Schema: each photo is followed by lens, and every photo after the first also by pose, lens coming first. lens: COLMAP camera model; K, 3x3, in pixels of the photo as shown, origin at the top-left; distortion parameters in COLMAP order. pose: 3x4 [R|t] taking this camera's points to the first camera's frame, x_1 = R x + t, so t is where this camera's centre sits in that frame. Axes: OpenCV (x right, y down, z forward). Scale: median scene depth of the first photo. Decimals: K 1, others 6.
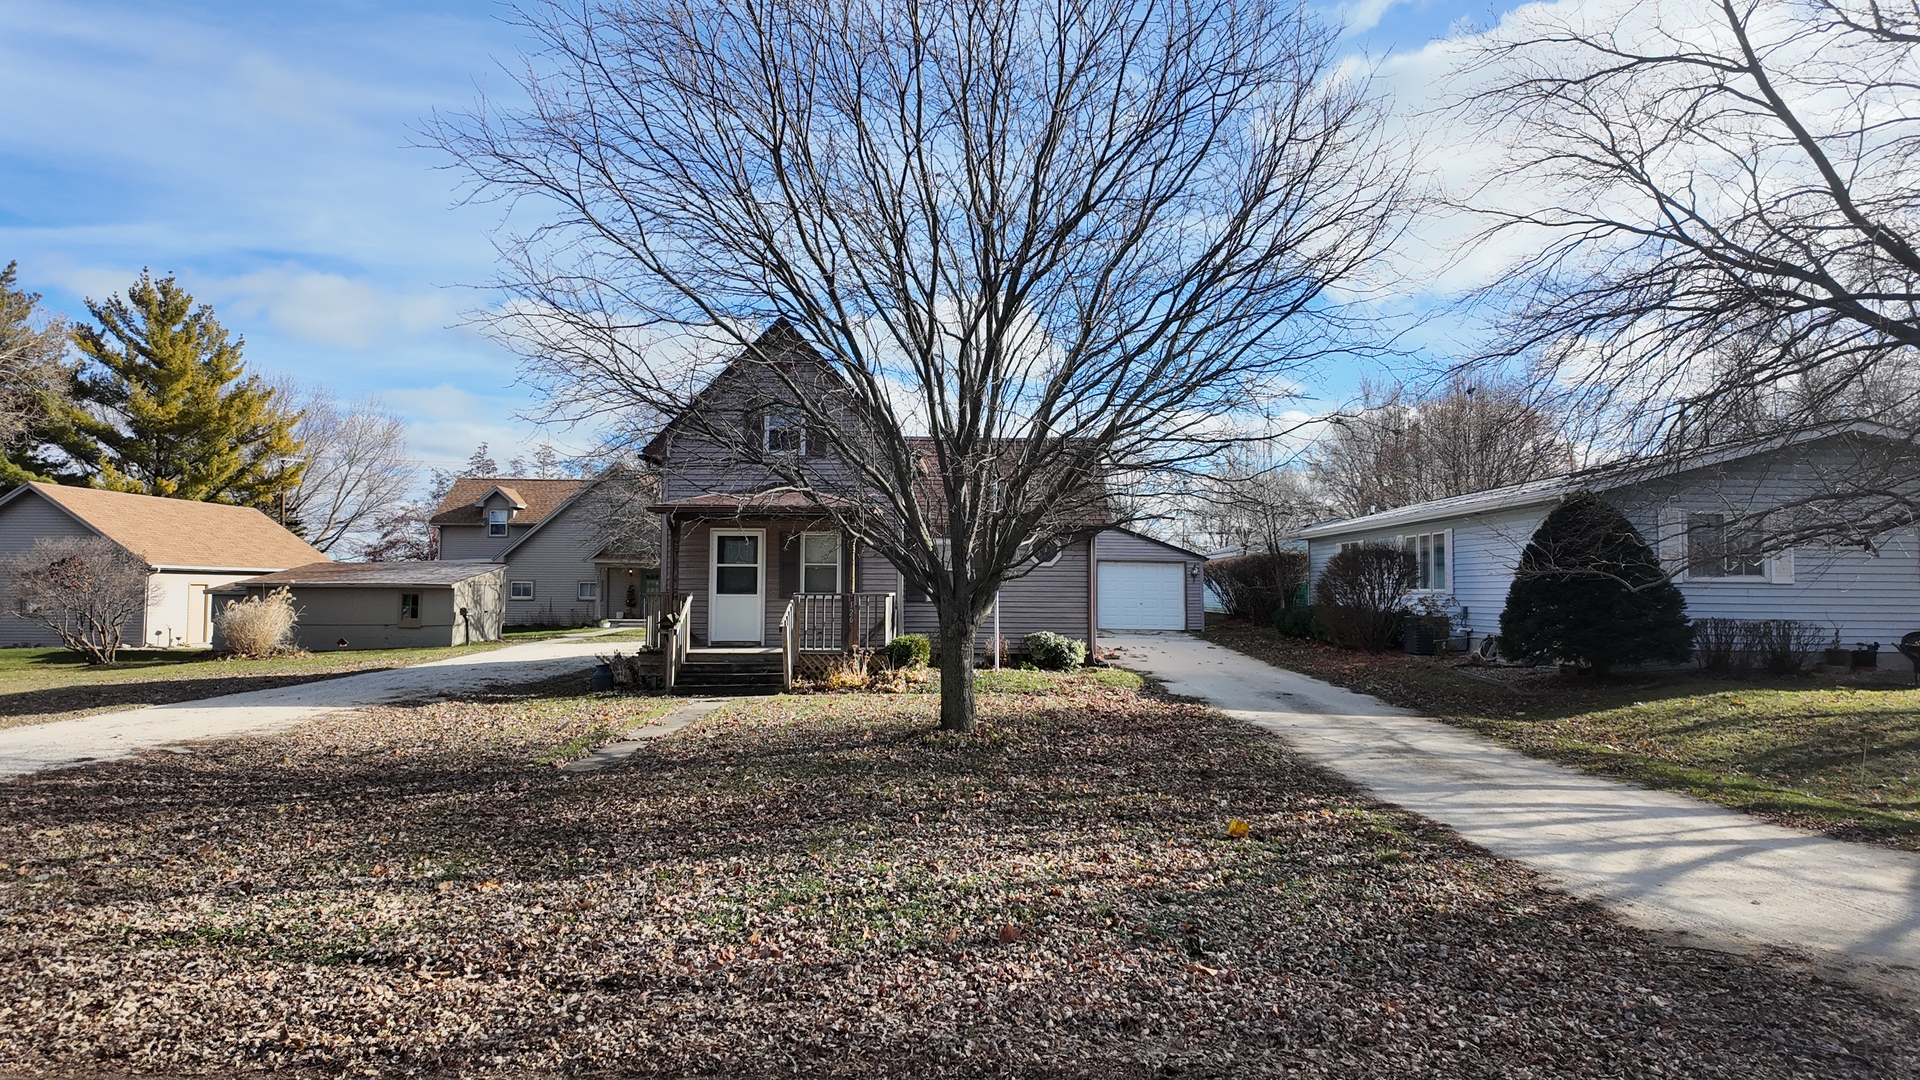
lens RADIAL K [[1117.8, 0, 963.3], [0, 1117.8, 538.7], [0, 0, 1]] dist [0.037970, -0.038254]
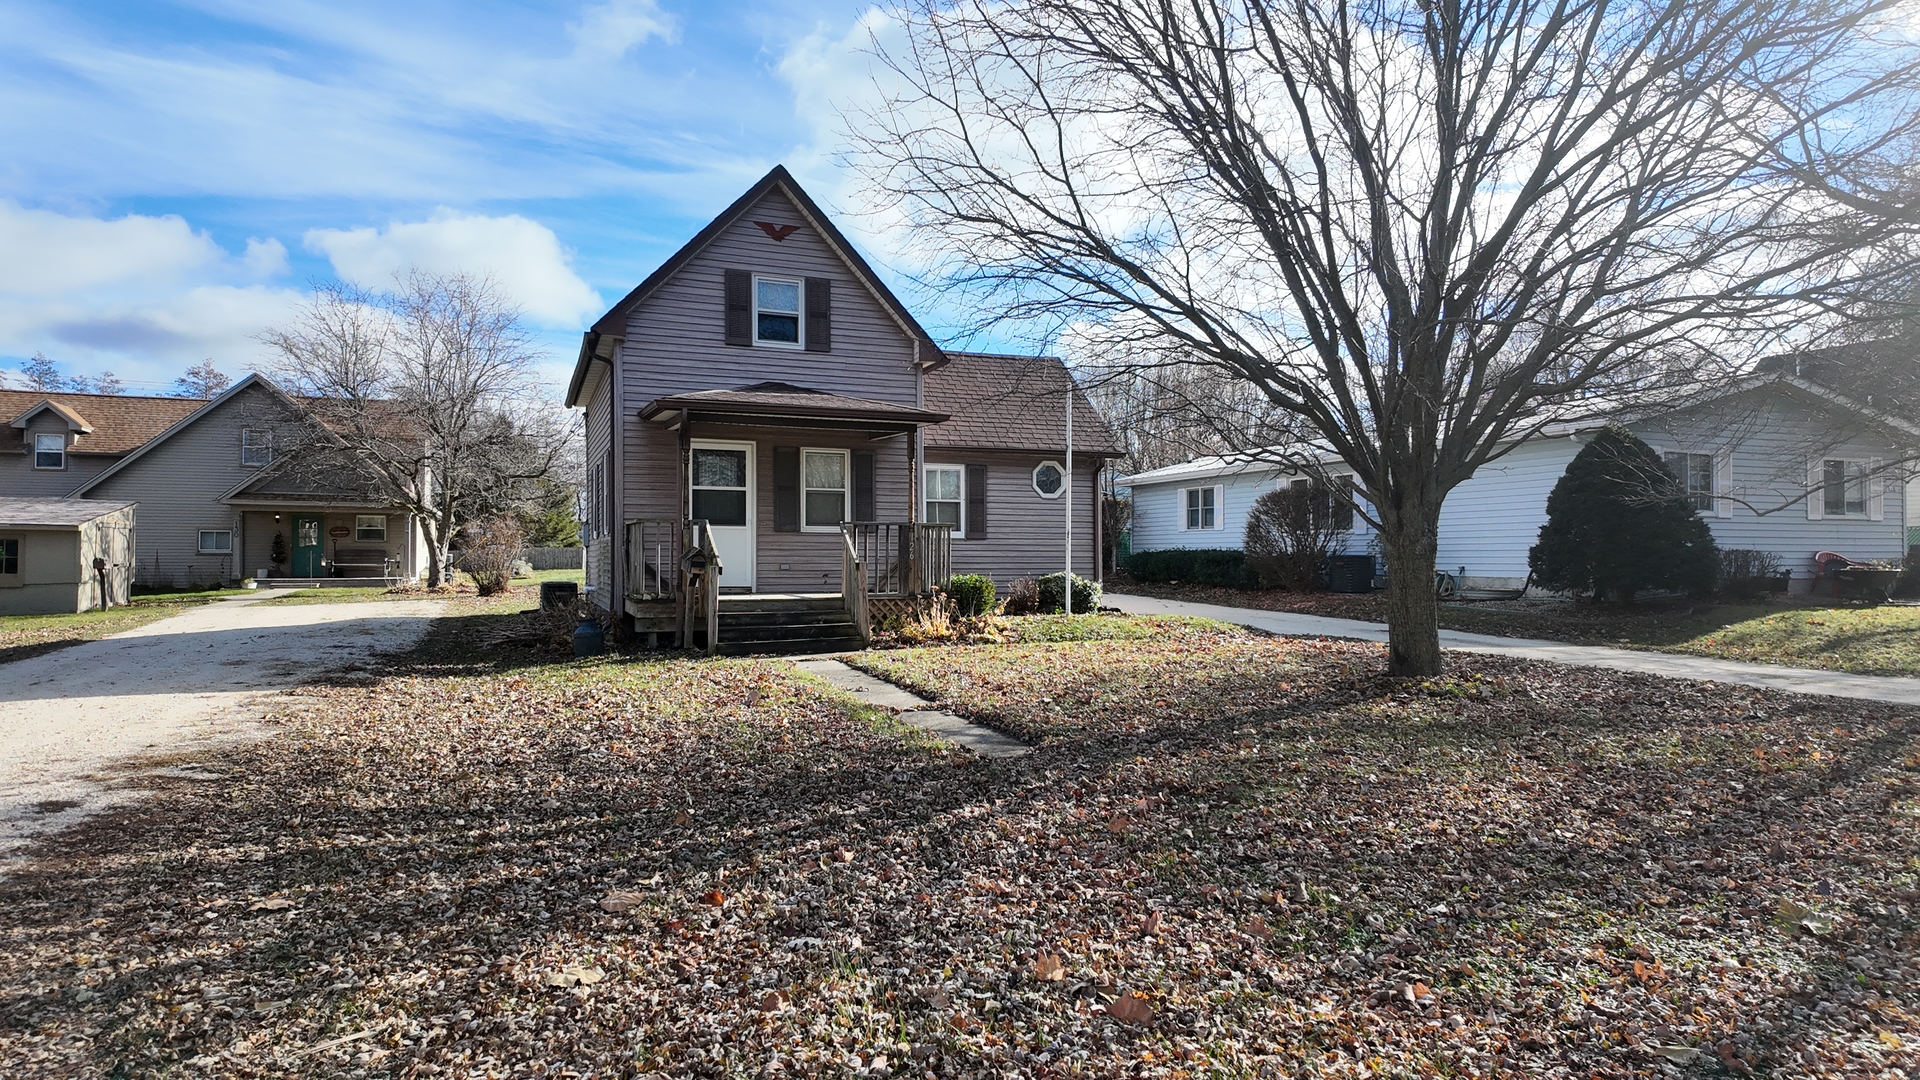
lens RADIAL K [[1117.8, 0, 958.2], [0, 1117.8, 546.0], [0, 0, 1]] dist [0.037970, -0.038254]
pose [[0.930248, 0.000129, 0.366931, -0.198905], [-0.014300, 0.999253, 0.035901, 0.020251], [-0.366653, -0.038644, 0.929555, 0.137994]]
